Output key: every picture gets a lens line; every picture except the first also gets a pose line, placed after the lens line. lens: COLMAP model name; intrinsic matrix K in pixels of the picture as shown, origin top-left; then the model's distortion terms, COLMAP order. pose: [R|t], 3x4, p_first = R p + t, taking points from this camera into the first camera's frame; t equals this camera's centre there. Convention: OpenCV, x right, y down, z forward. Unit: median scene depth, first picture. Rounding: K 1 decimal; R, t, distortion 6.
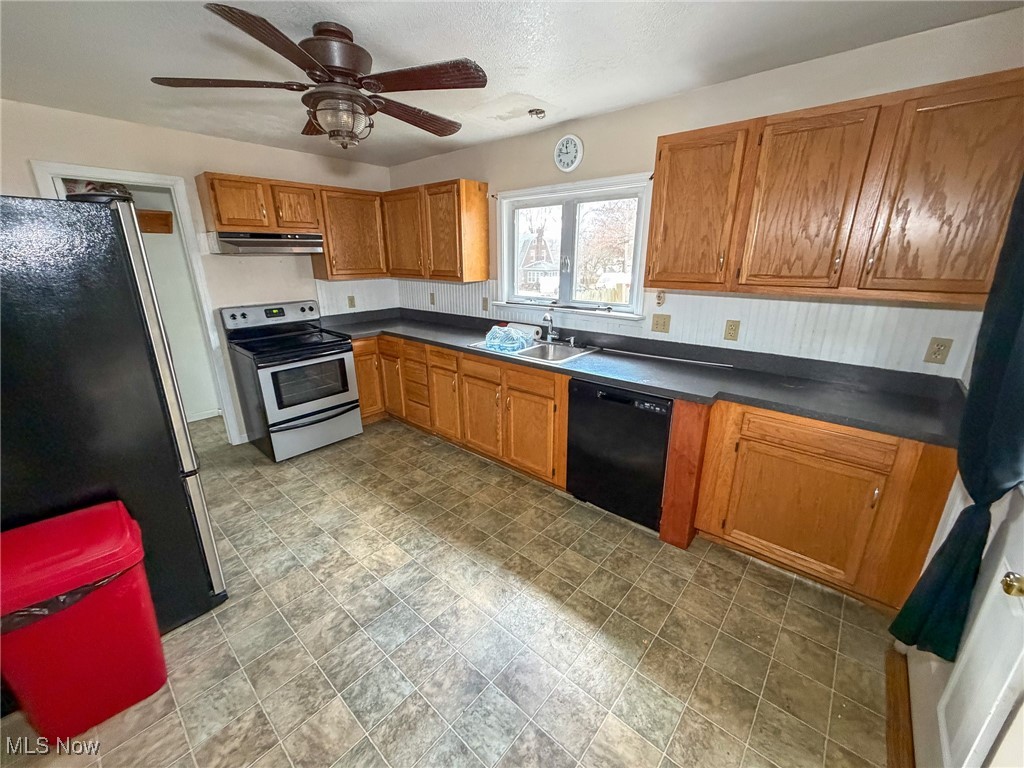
lens RADIAL K [[402.9, 0, 510.7], [0, 402.9, 385.3], [0, 0, 1]] dist [0.001575, 0.000060]
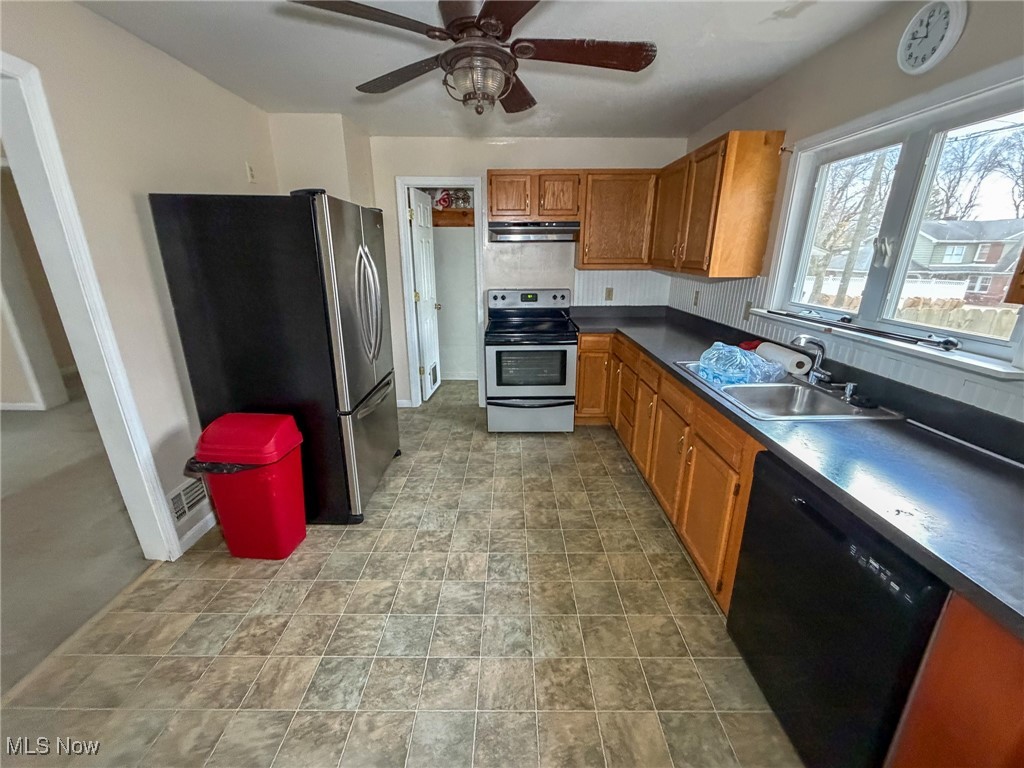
lens RADIAL K [[412.3, 0, 509.6], [0, 412.3, 384.6], [0, 0, 1]] dist [0.001736, 0.000207]
pose [[0.662787, 0.234322, -0.711201, 0.327106], [-0.233191, 0.967137, 0.101330, -0.088006], [0.711573, 0.098685, 0.695648, 0.358274]]
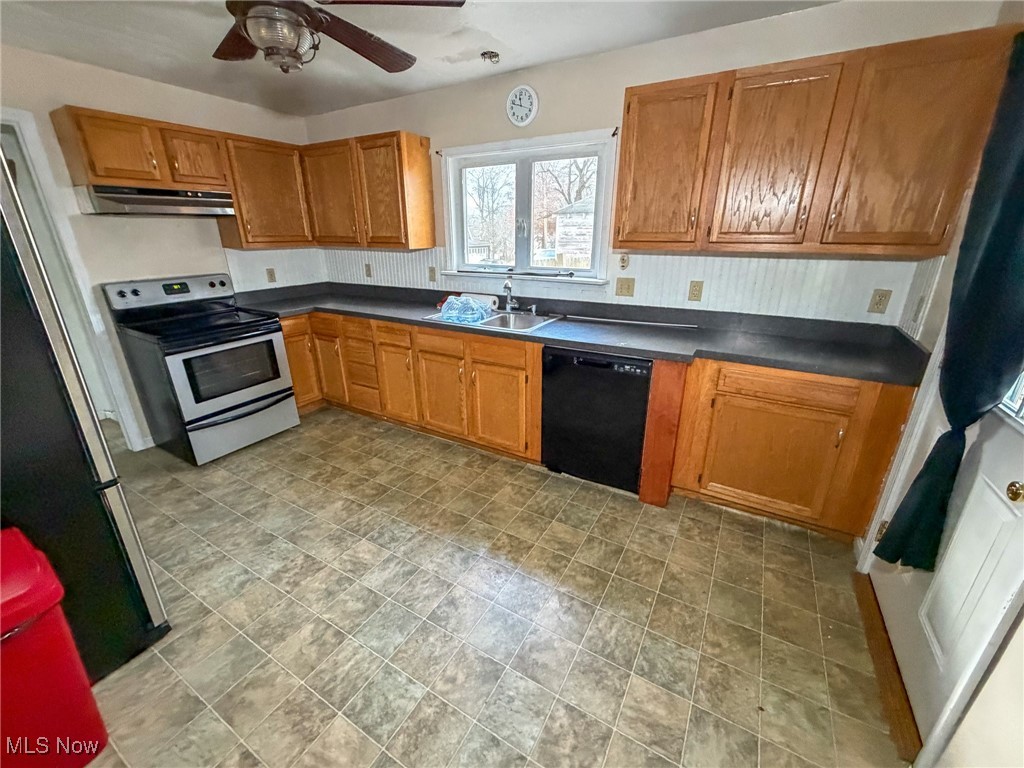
lens RADIAL K [[412.3, 0, 509.6], [0, 412.3, 384.6], [0, 0, 1]] dist [0.001736, 0.000207]
pose [[0.981969, -0.065011, 0.177514, -0.118482], [0.057241, 0.997179, 0.048552, 0.023074], [-0.180170, -0.037516, 0.982920, 0.053782]]
